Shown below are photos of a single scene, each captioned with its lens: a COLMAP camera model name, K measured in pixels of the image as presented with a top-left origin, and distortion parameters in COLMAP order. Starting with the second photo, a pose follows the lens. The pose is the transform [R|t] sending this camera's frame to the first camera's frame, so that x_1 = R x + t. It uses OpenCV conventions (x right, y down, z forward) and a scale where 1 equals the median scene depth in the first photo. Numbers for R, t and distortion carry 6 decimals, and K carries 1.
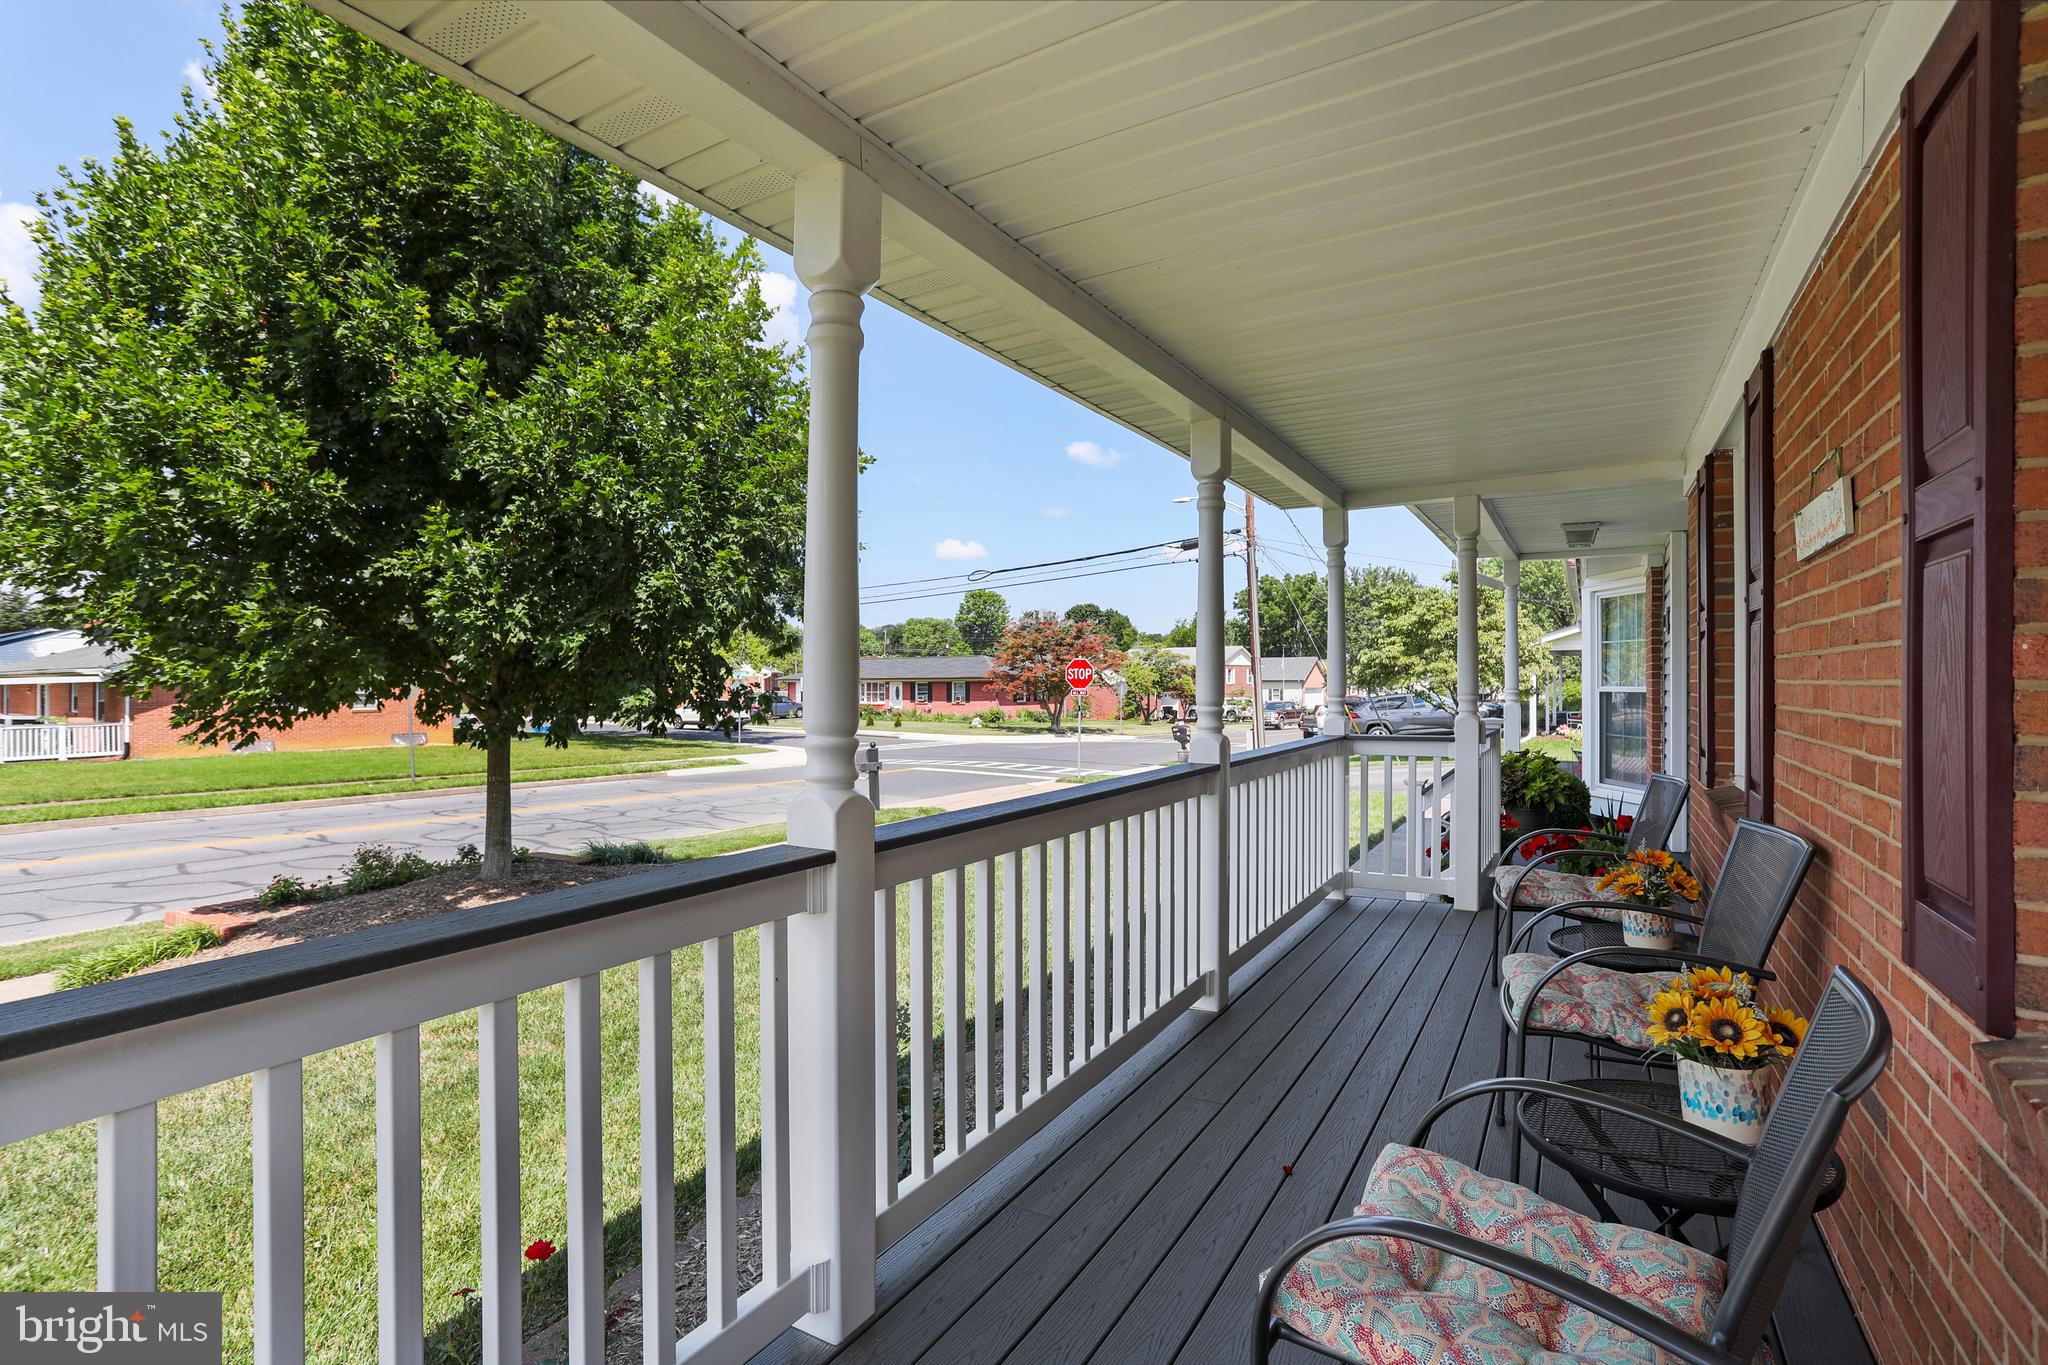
lens RADIAL K [[997.7, 0, 1024.0], [0, 997.7, 697.9], [0, 0, 1]] dist [-0.058754, 0.041878]
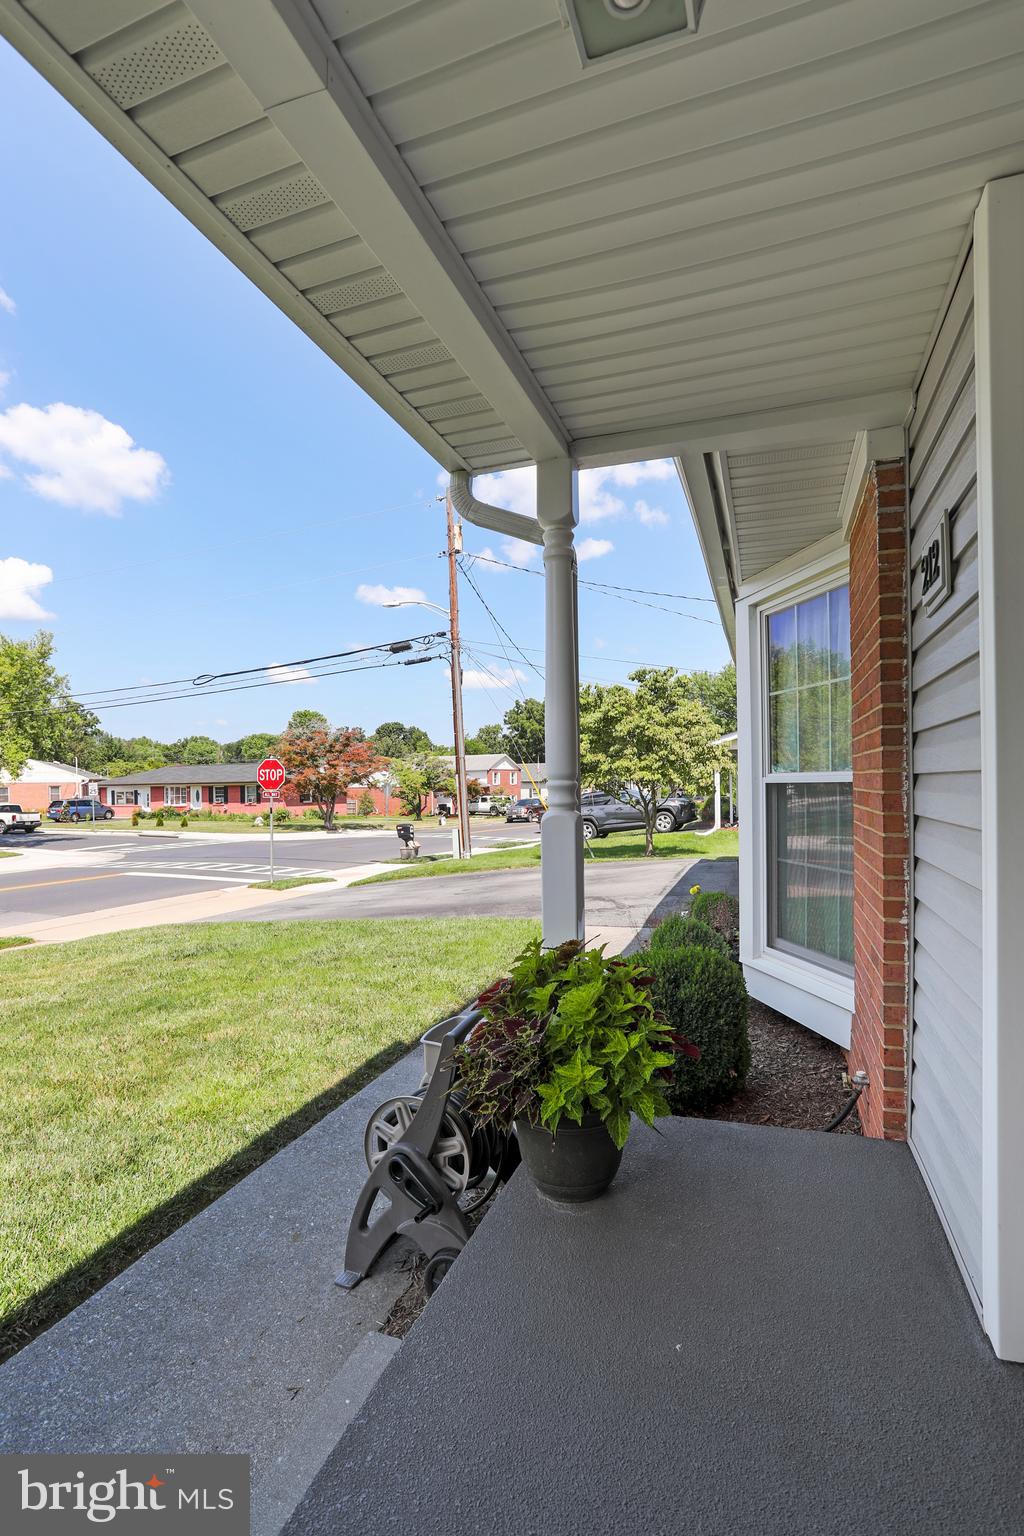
lens RADIAL K [[748.3, 0, 512.0], [0, 748.3, 800.3], [0, 0, 1]] dist [-0.058754, 0.041878]
pose [[0.982046, -0.014807, 0.188058, 0.072210], [0.013922, 0.999885, 0.006026, -0.000267], [-0.188125, -0.003300, 0.982139, 0.121287]]
